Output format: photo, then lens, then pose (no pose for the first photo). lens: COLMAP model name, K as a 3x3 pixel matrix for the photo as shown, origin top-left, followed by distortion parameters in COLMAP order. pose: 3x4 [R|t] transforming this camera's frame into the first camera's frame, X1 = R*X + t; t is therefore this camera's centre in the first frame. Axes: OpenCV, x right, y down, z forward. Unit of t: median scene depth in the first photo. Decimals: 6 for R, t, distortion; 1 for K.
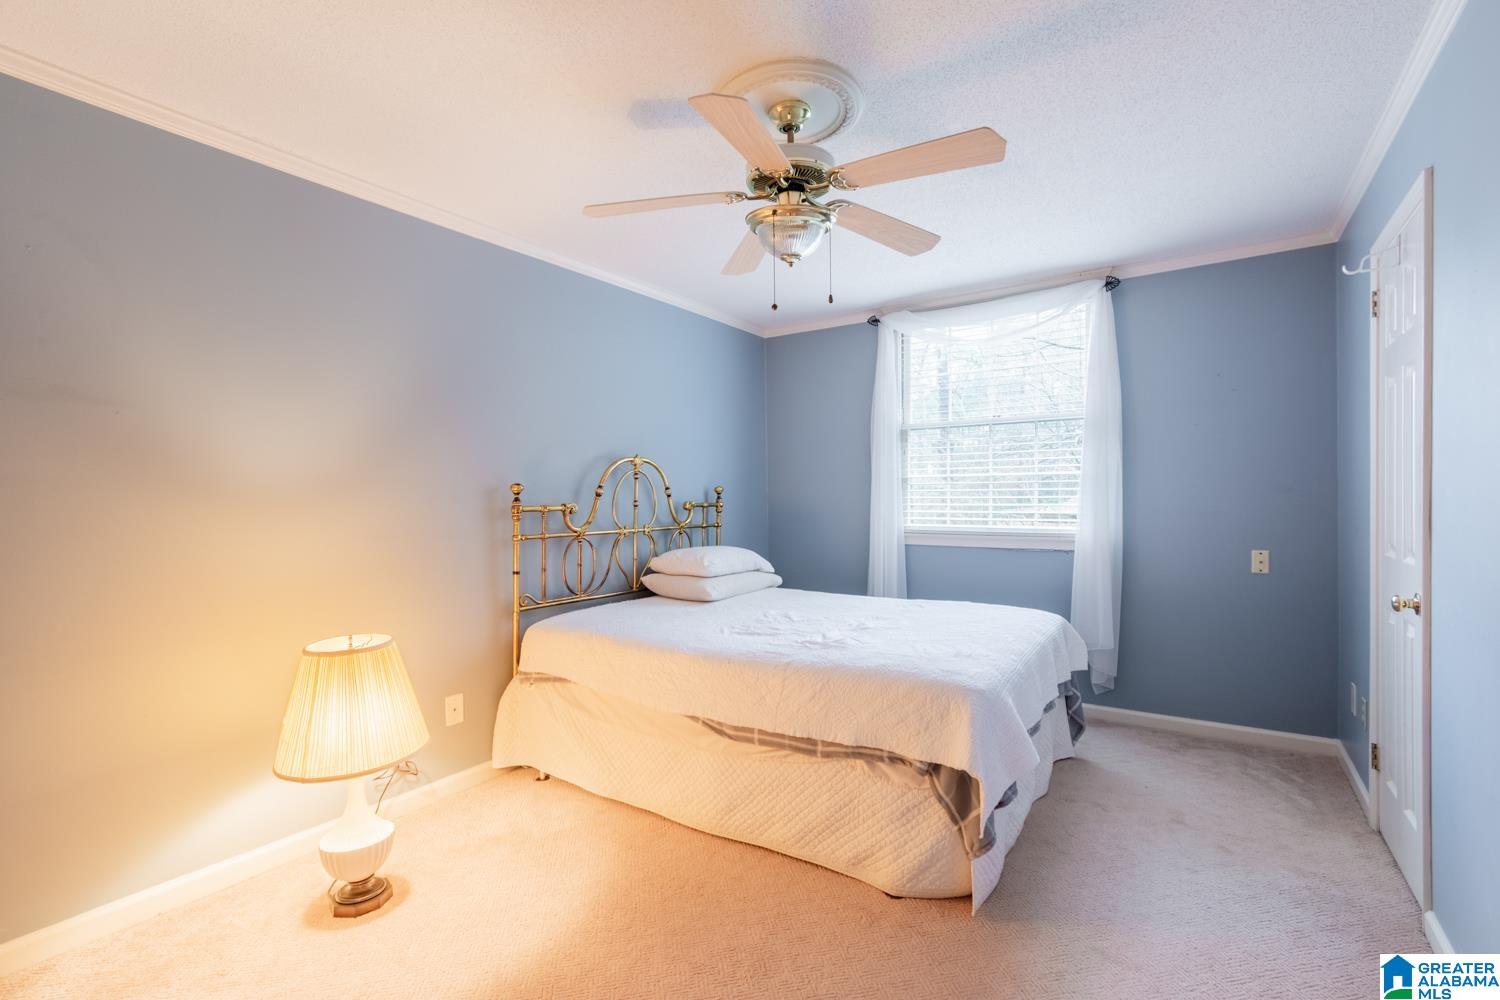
lens RADIAL K [[666.0, 0, 741.4], [0, 666.0, 497.7], [0, 0, 1]] dist [0.003619, -0.000250]
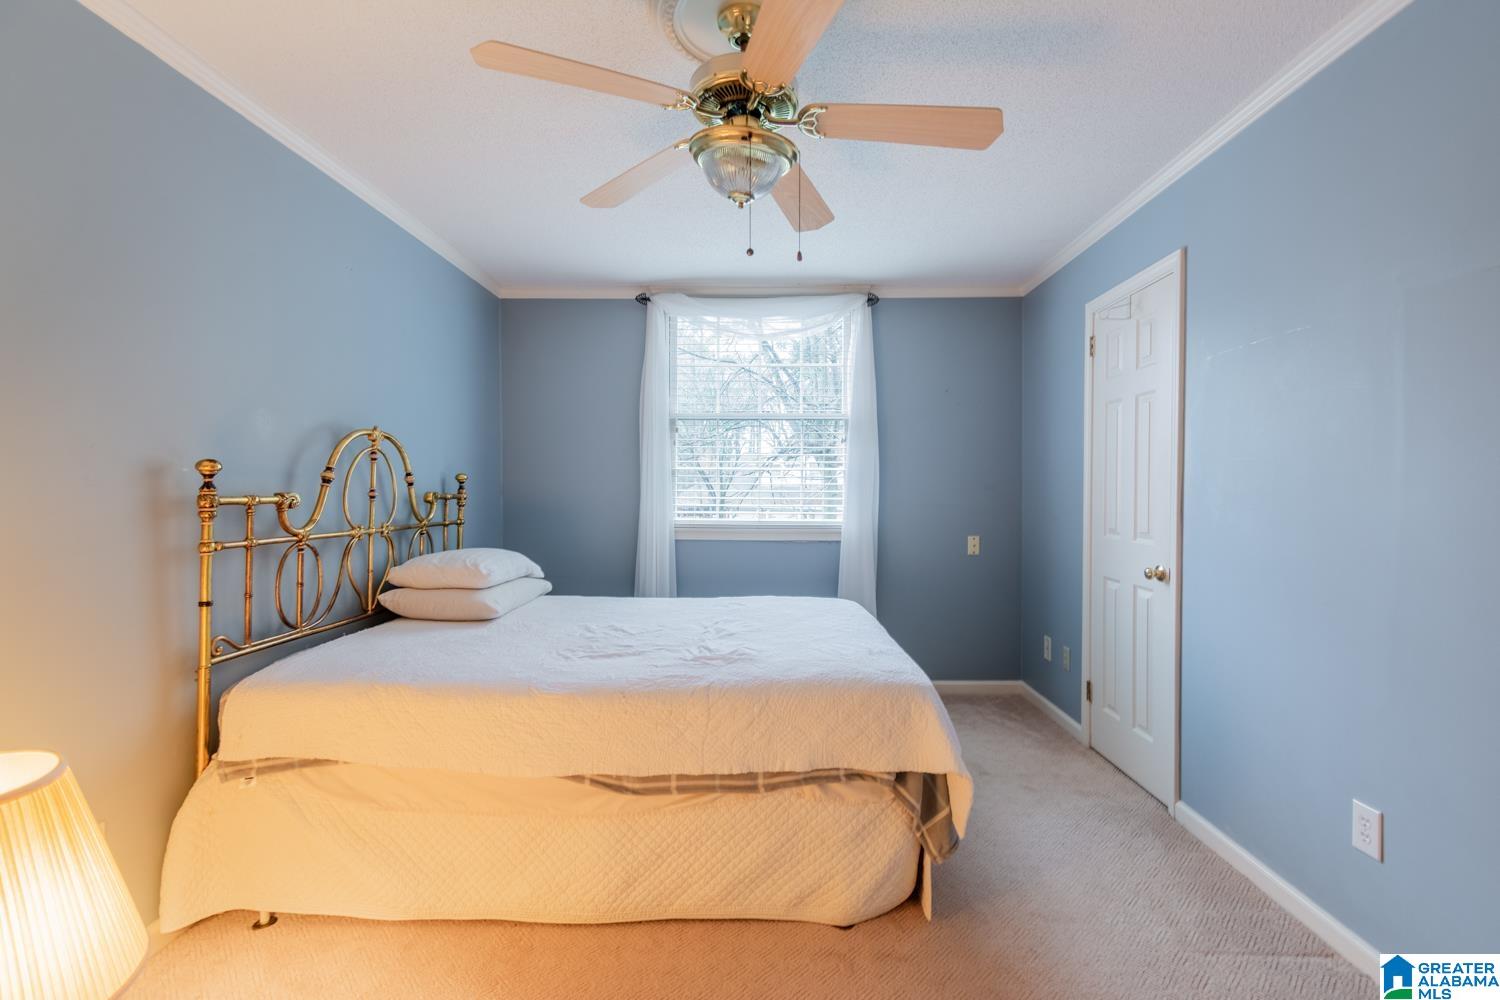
lens RADIAL K [[666.0, 0, 759.3], [0, 666.0, 492.5], [0, 0, 1]] dist [0.003619, -0.000250]
pose [[0.838732, 0.009753, 0.544457, -0.253222], [-0.010082, 0.999946, -0.002381, 0.005979], [-0.544451, -0.003492, 0.838785, 0.207038]]
